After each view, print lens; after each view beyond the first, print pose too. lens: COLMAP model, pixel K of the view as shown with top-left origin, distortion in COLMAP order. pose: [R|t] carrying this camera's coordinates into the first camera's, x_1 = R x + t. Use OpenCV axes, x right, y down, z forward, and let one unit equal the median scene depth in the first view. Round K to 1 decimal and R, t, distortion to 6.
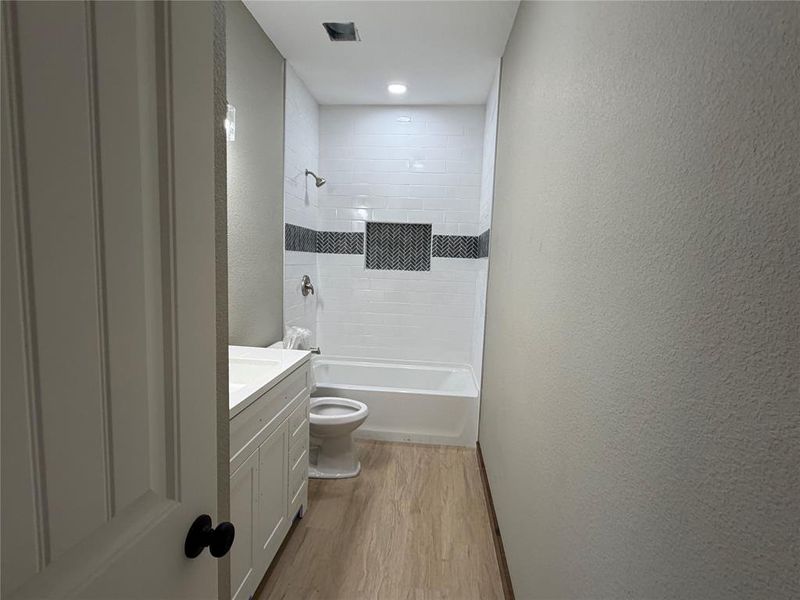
lens RADIAL K [[395.0, 0, 397.2], [0, 395.0, 299.9], [0, 0, 1]] dist [-0.002361, 0.000652]
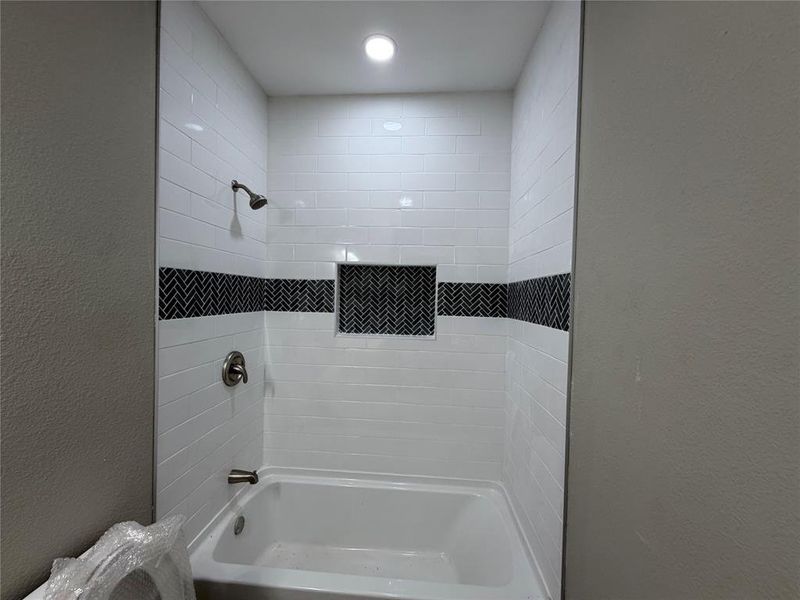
lens RADIAL K [[309.9, 0, 401.4], [0, 309.9, 301.4], [0, 0, 1]] dist [-0.001114, -0.000039]
pose [[0.999259, -0.014824, 0.035517, 0.009628], [0.017735, 0.996384, -0.083098, -0.088919], [-0.034157, 0.083666, 0.995908, 0.479701]]
